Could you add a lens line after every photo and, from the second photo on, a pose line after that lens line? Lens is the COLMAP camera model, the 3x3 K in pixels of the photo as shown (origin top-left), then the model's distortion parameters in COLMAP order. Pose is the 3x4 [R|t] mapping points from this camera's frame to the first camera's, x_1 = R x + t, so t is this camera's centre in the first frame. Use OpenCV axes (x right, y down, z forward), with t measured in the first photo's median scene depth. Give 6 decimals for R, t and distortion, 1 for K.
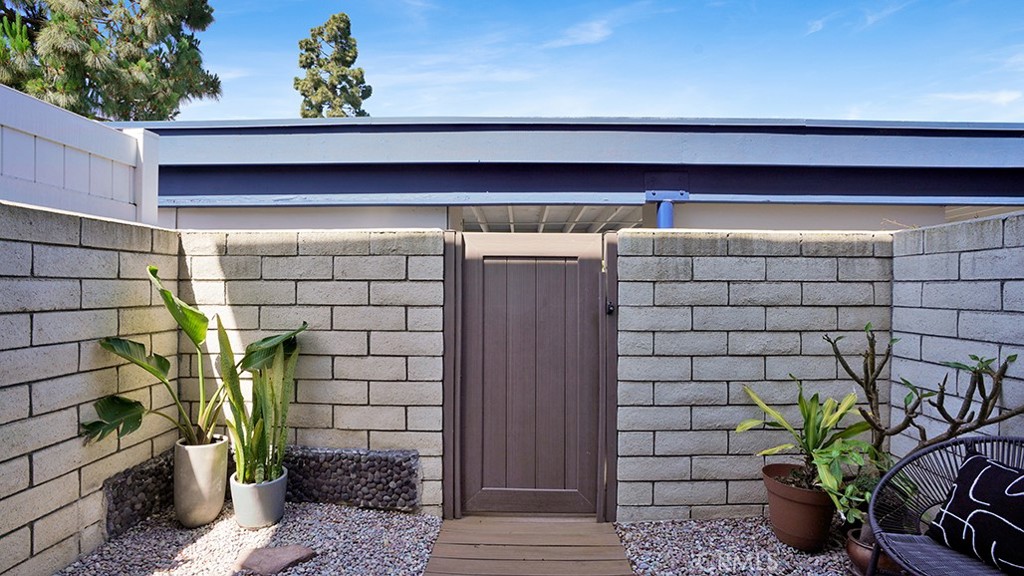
lens RADIAL K [[474.5, 0, 513.2], [0, 474.5, 291.9], [0, 0, 1]] dist [-0.038828, 0.000516]
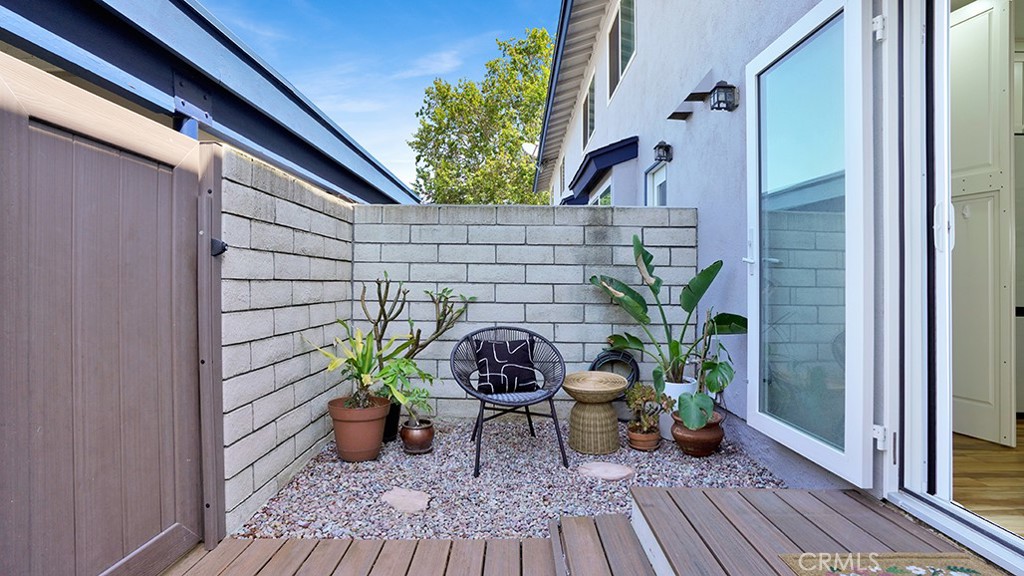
lens RADIAL K [[474.5, 0, 513.2], [0, 474.5, 291.9], [0, 0, 1]] dist [-0.038828, 0.000516]
pose [[0.031152, -0.023625, 0.999235, -0.494235], [-0.005889, 0.999699, 0.023819, 0.082298], [-0.999497, -0.006627, 0.031004, 0.523134]]
